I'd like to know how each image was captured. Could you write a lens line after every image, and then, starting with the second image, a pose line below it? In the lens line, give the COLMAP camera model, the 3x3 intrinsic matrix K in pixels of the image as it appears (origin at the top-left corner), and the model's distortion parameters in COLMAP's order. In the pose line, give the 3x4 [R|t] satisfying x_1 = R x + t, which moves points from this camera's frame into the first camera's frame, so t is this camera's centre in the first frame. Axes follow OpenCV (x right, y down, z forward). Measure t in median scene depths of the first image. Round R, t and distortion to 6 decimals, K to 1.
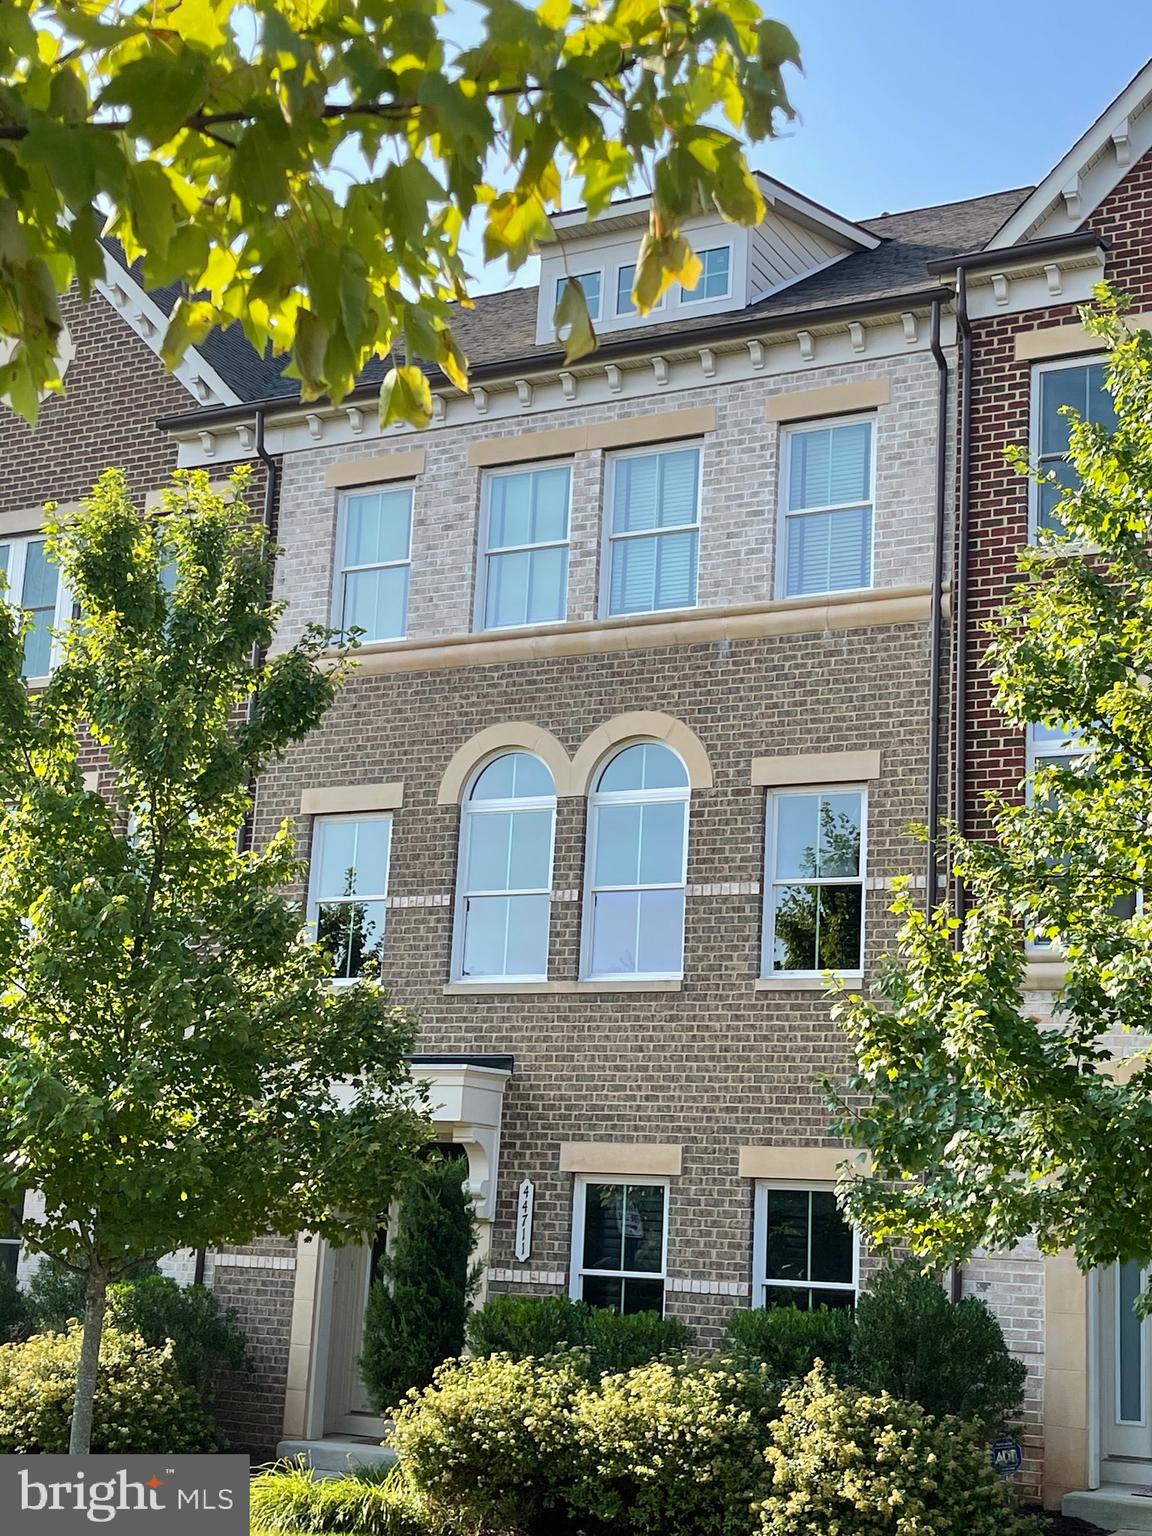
lens RADIAL K [[2150.7, 0, 576.1], [0, 2150.7, 773.1], [0, 0, 1]] dist [0.004088, 0.000000]
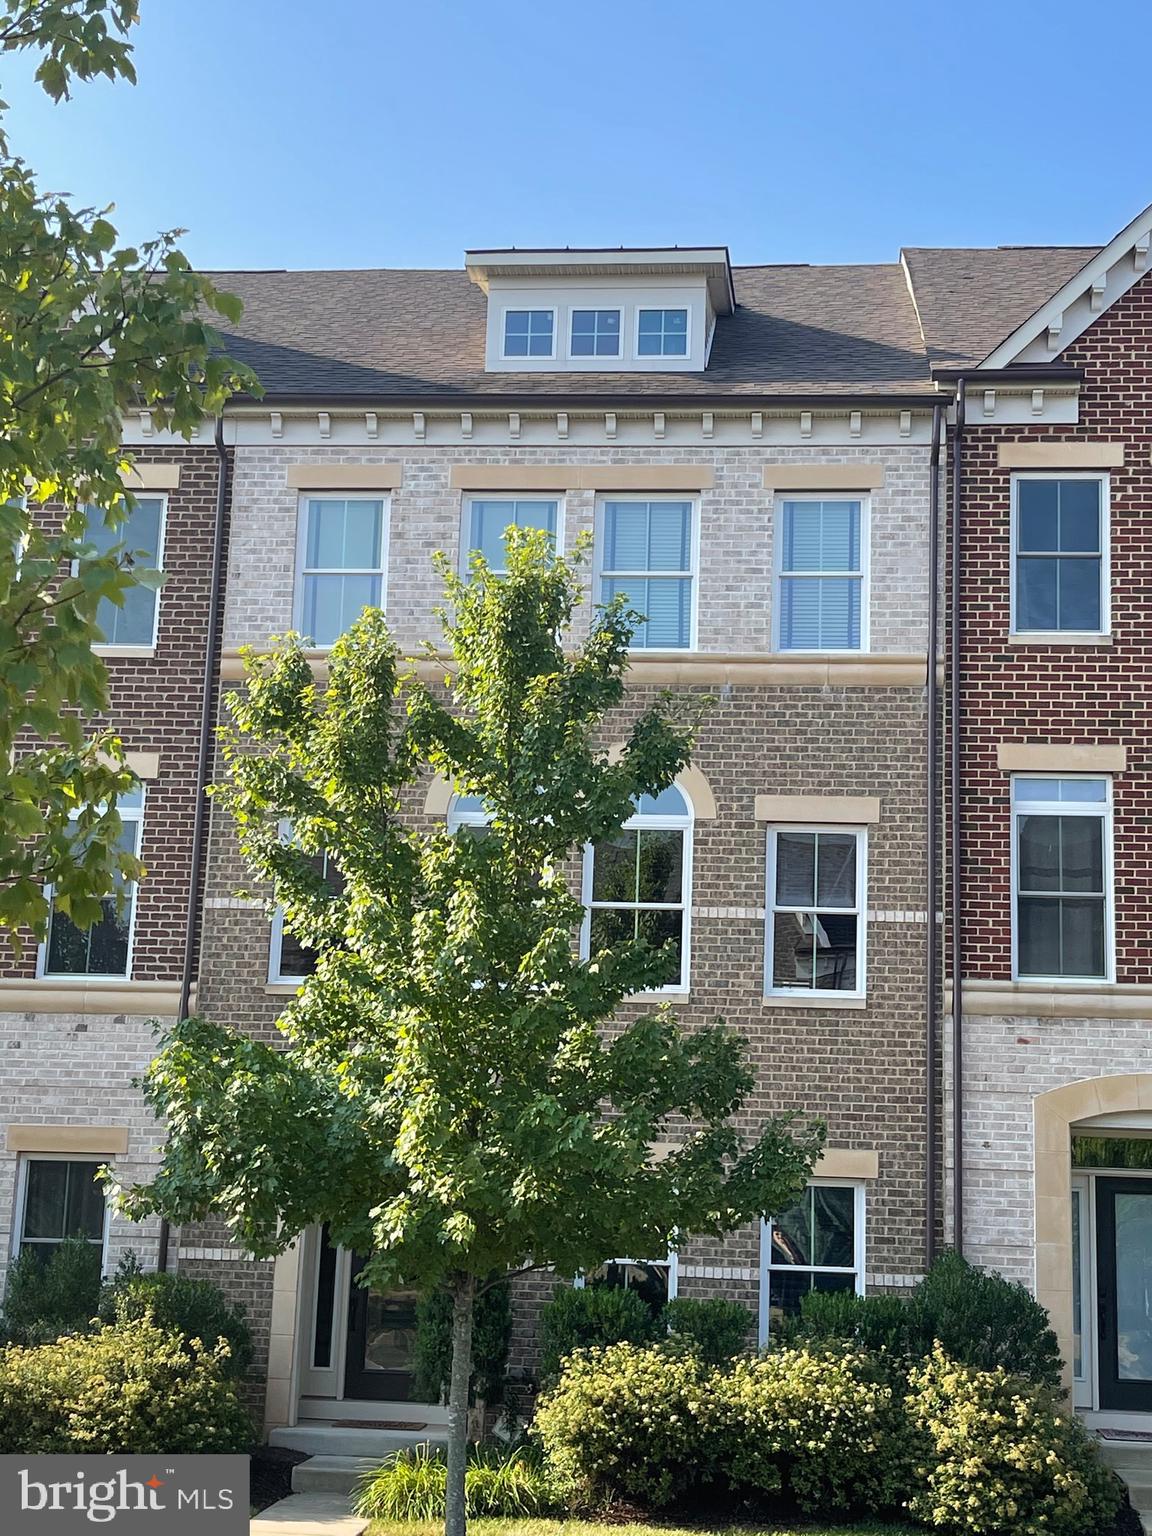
lens RADIAL K [[2150.7, 0, 576.9], [0, 2150.7, 763.9], [0, 0, 1]] dist [0.004088, 0.000000]
pose [[0.924906, 0.062562, 0.375014, -0.426471], [-0.073211, 0.997215, 0.014201, -0.032479], [-0.373082, -0.040589, 0.926910, 0.008727]]
